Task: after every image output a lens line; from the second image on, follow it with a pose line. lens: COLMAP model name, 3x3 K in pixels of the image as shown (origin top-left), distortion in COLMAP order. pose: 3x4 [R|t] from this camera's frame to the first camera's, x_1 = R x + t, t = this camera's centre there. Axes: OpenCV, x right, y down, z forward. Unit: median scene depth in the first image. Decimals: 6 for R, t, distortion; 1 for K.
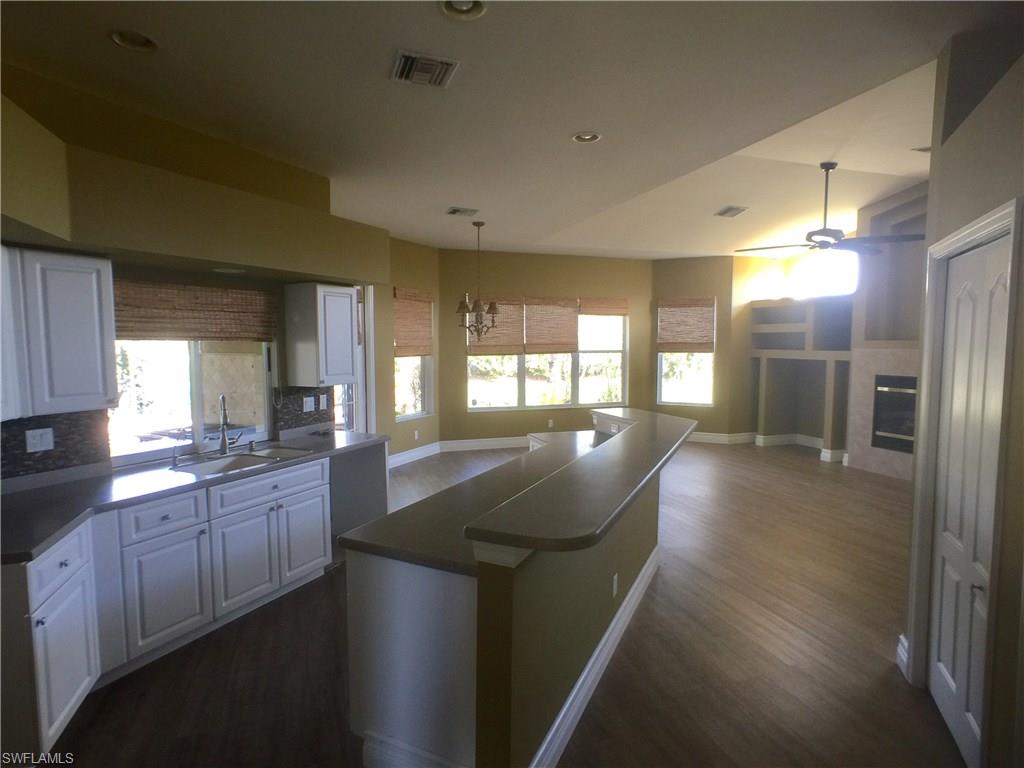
lens RADIAL K [[553.6, 0, 512.0], [0, 553.6, 384.0], [0, 0, 1]] dist [-0.002450, -0.000583]
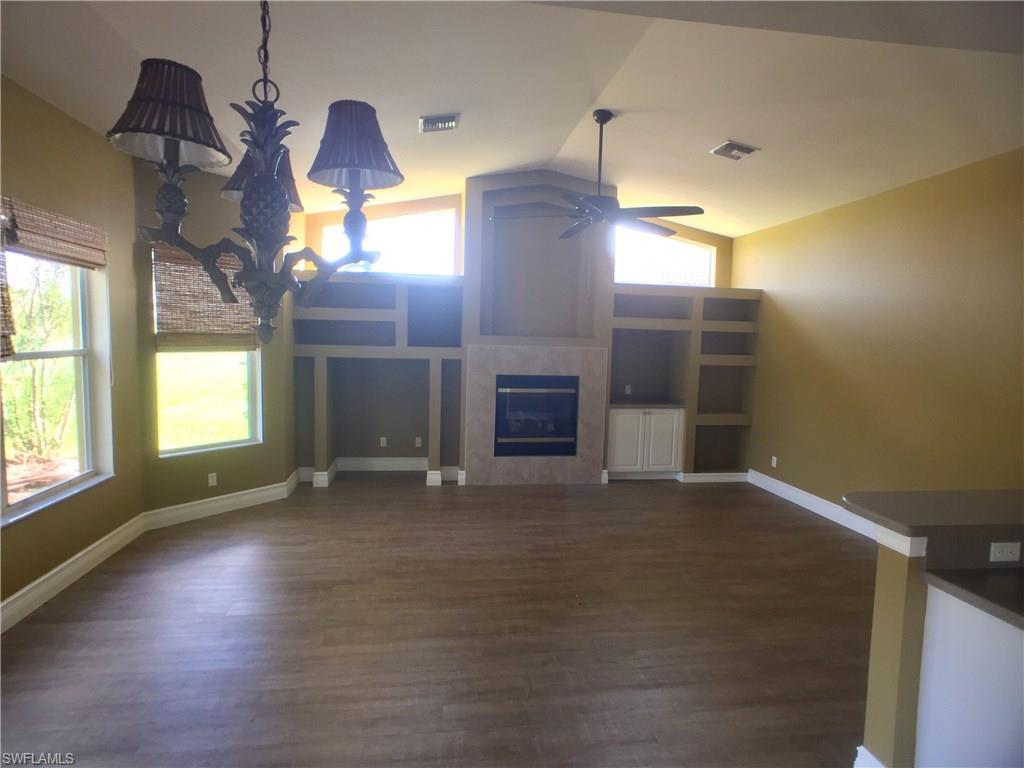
lens RADIAL K [[553.6, 0, 512.0], [0, 553.6, 384.0], [0, 0, 1]] dist [-0.002450, -0.000583]
pose [[0.229350, -0.072569, 0.970635, -0.178688], [0.055530, 0.996568, 0.061387, -0.050763], [-0.971759, 0.039820, 0.232592, 0.714881]]
